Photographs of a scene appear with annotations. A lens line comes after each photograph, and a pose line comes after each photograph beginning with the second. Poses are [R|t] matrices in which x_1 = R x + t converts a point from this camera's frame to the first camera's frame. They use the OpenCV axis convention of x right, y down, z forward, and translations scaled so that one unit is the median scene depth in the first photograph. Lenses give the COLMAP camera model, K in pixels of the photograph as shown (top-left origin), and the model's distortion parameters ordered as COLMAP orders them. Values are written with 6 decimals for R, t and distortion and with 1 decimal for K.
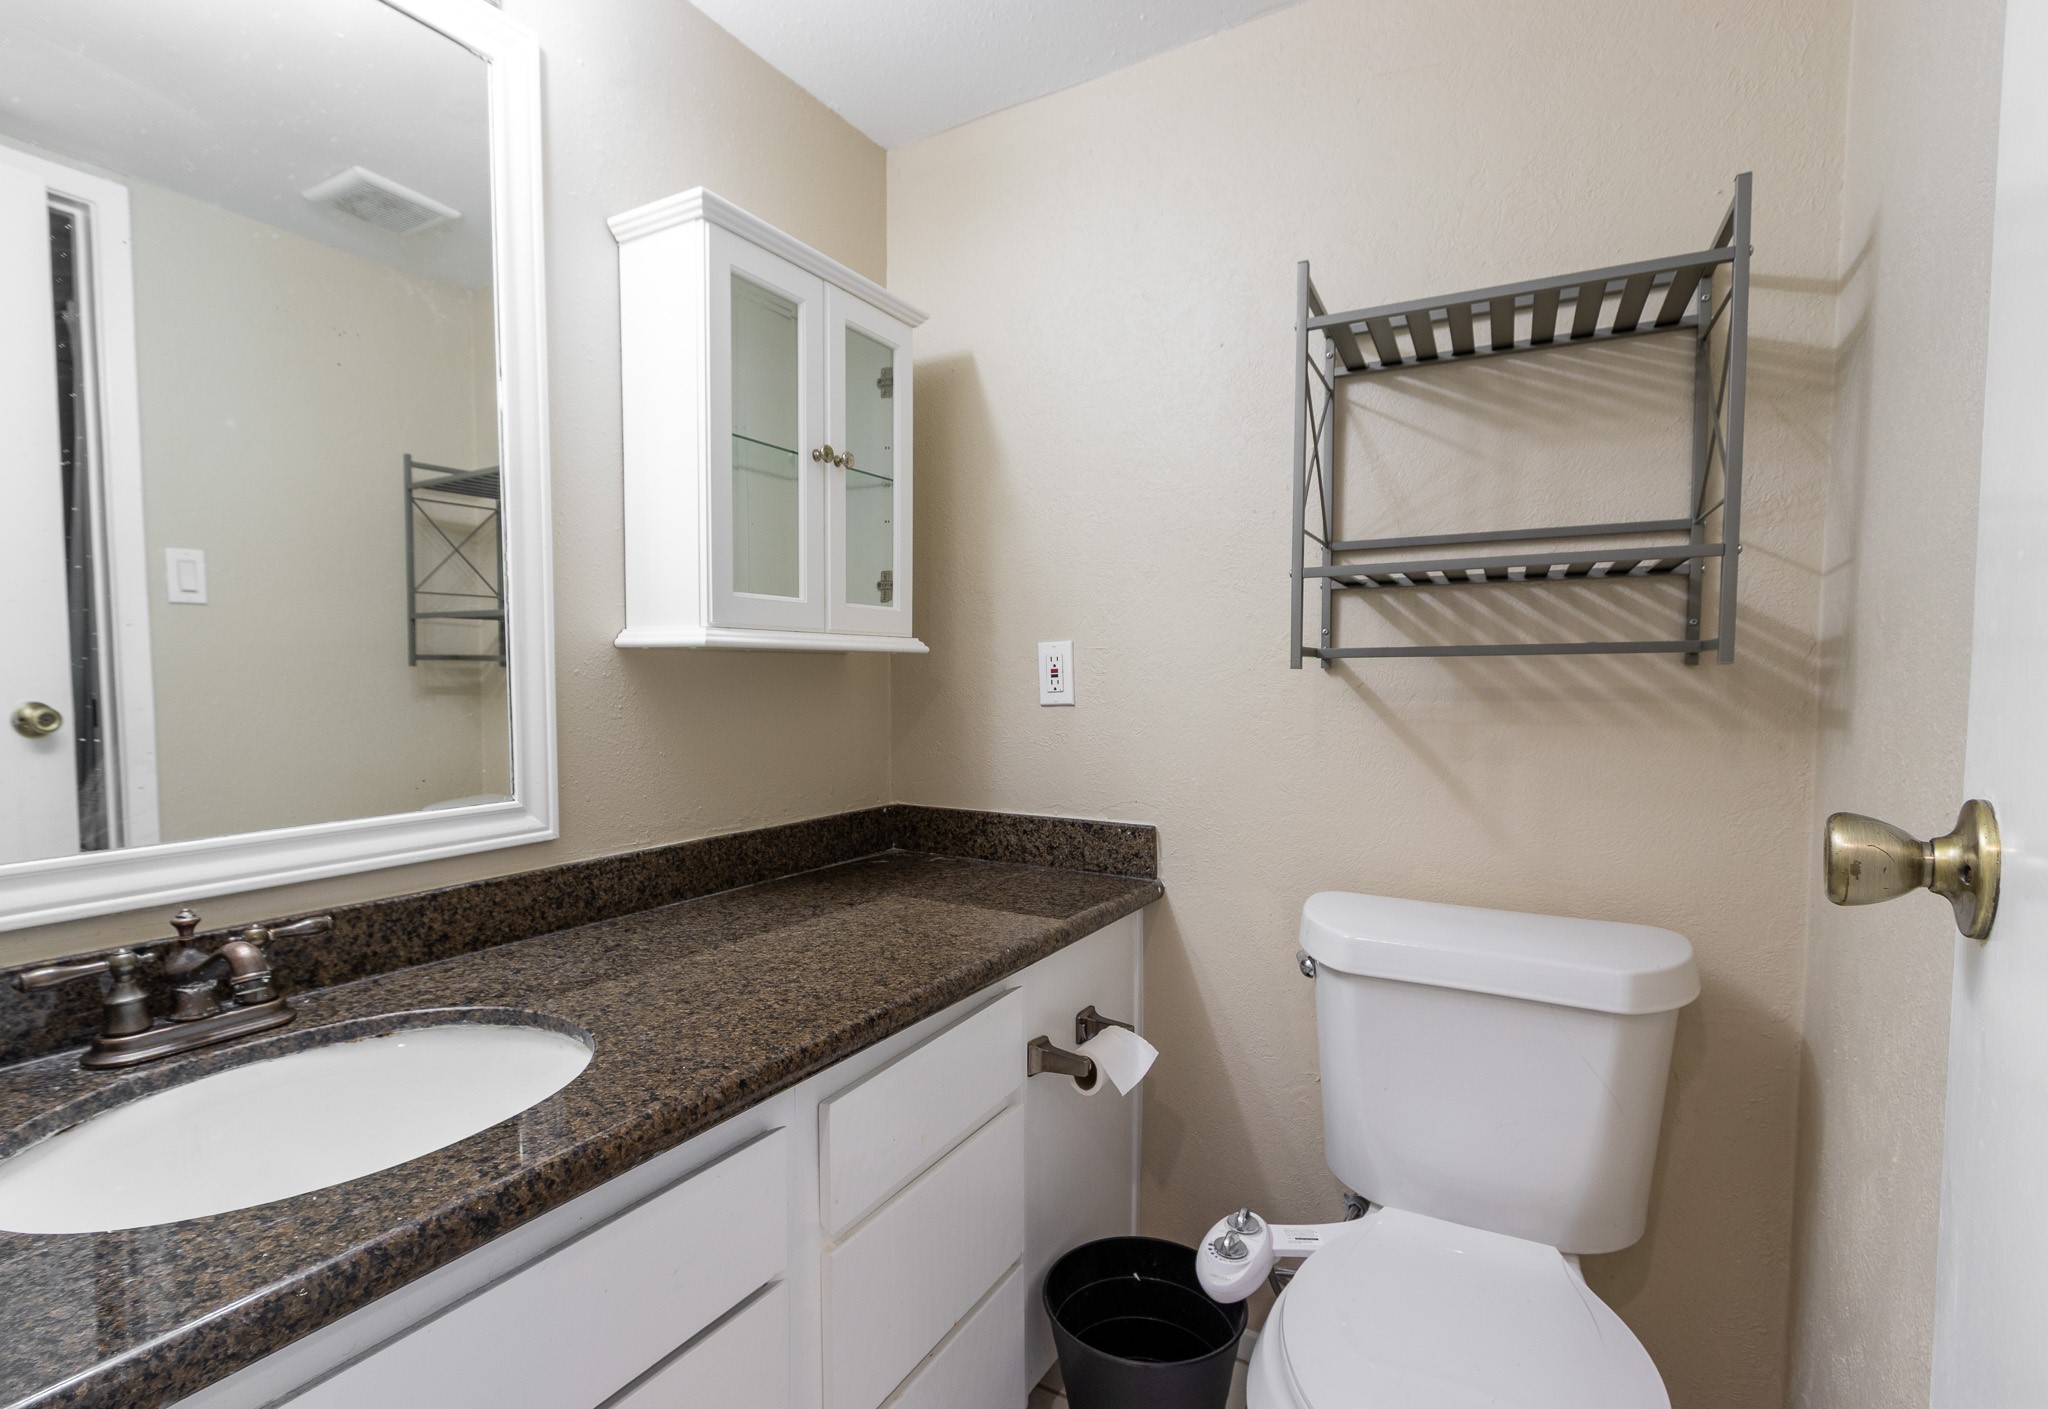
lens RADIAL K [[1005.5, 0, 963.1], [0, 1005.5, 729.3], [0, 0, 1]] dist [0.000921, 0.000589]
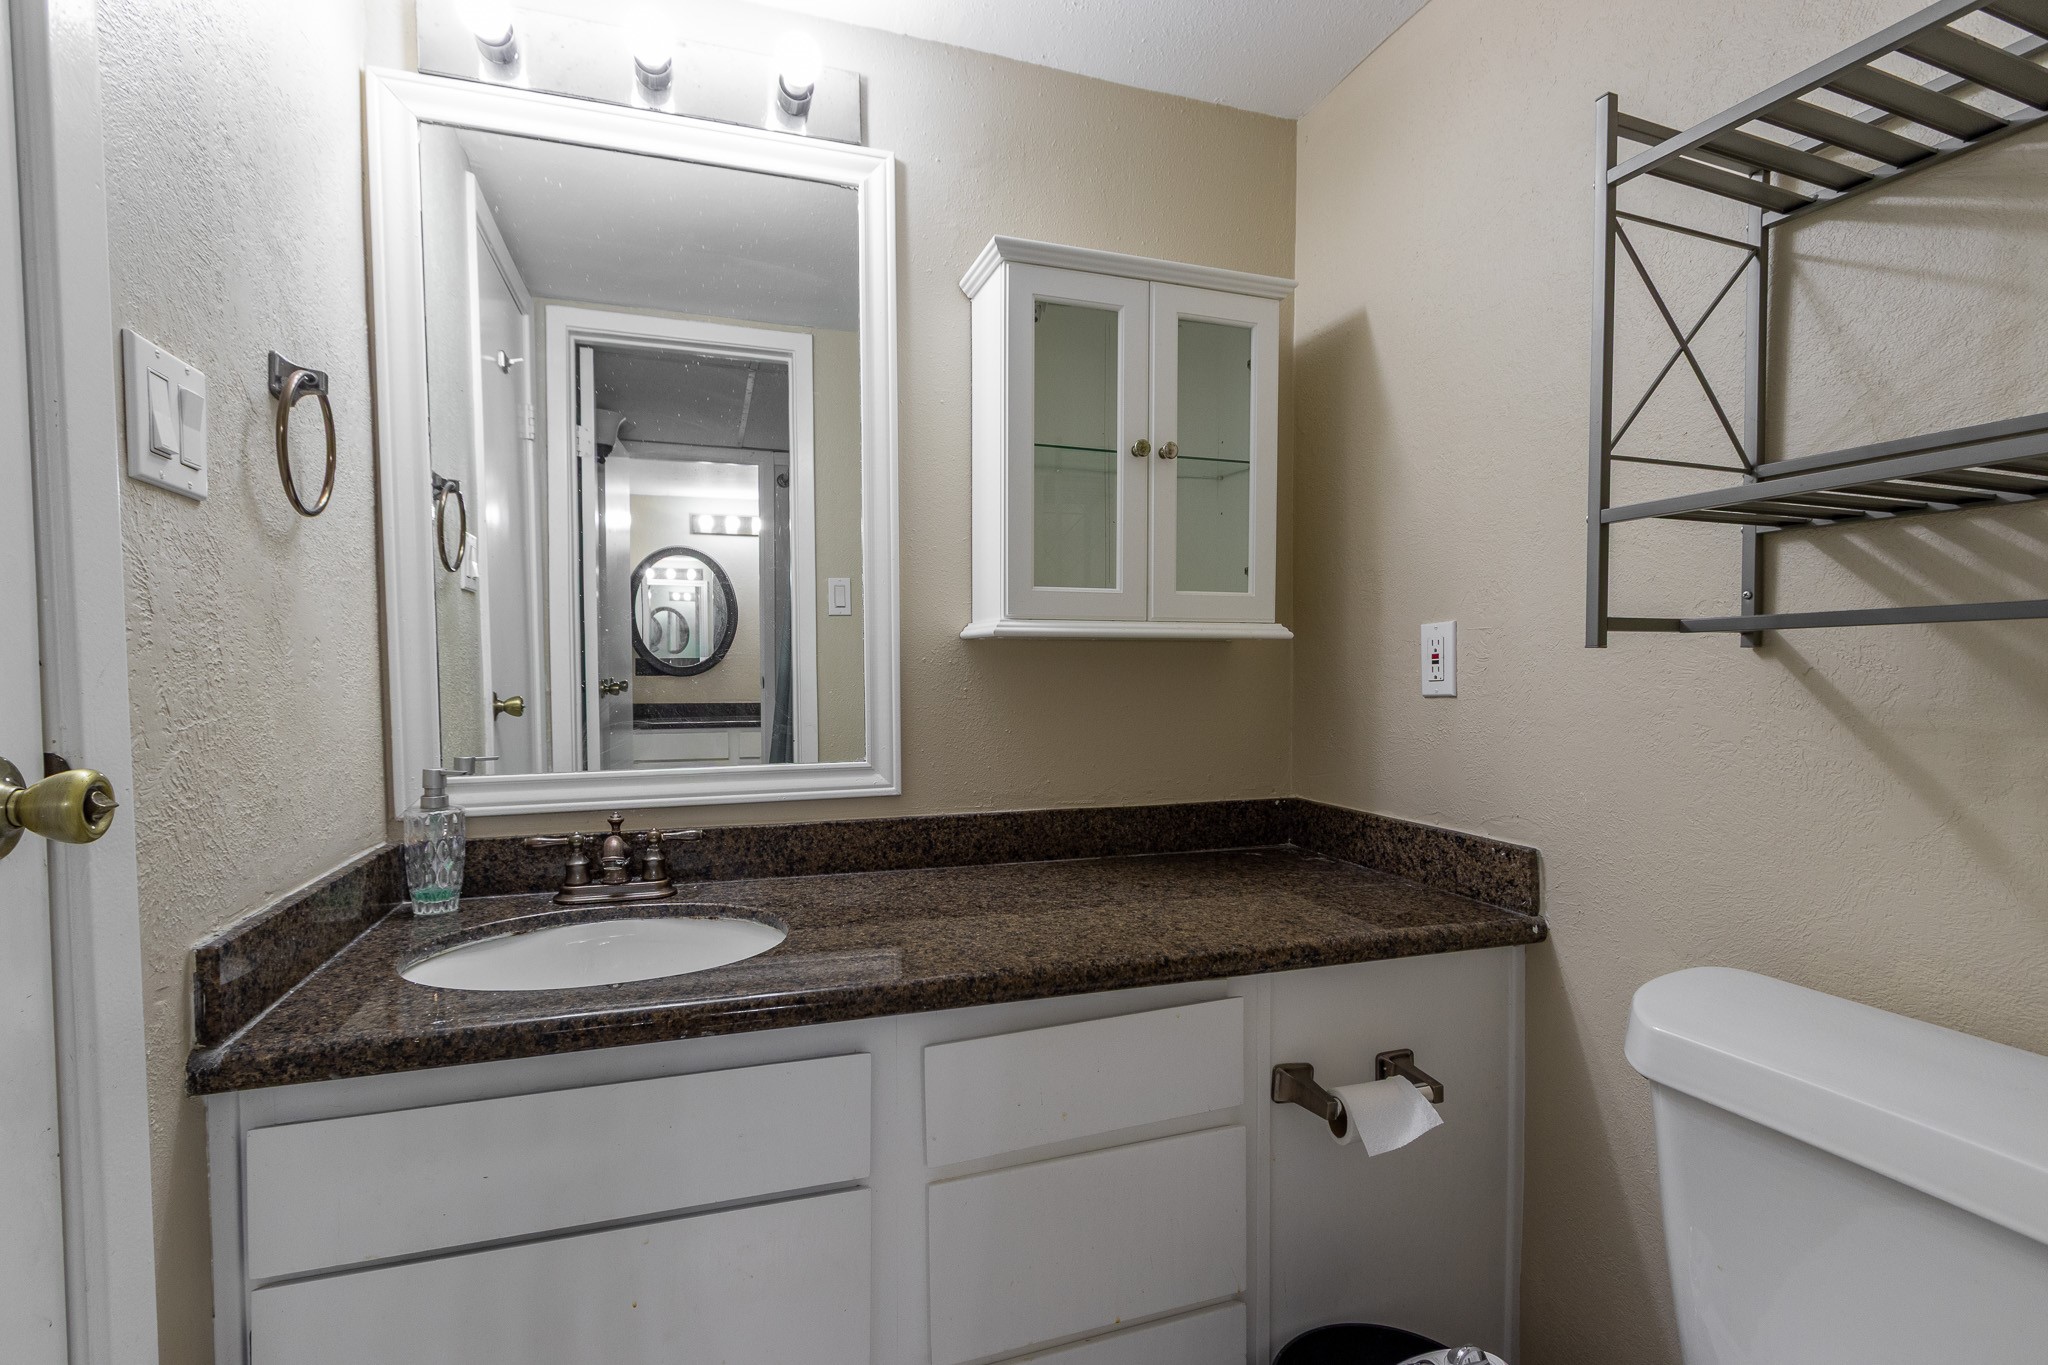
lens RADIAL K [[955.9, 0, 998.3], [0, 955.9, 704.1], [0, 0, 1]] dist [0.003607, -0.001134]
pose [[0.763075, 0.022659, -0.645912, 0.426093], [-0.033674, 0.999422, -0.004723, -0.000879], [0.645432, 0.025354, 0.763397, 0.172538]]
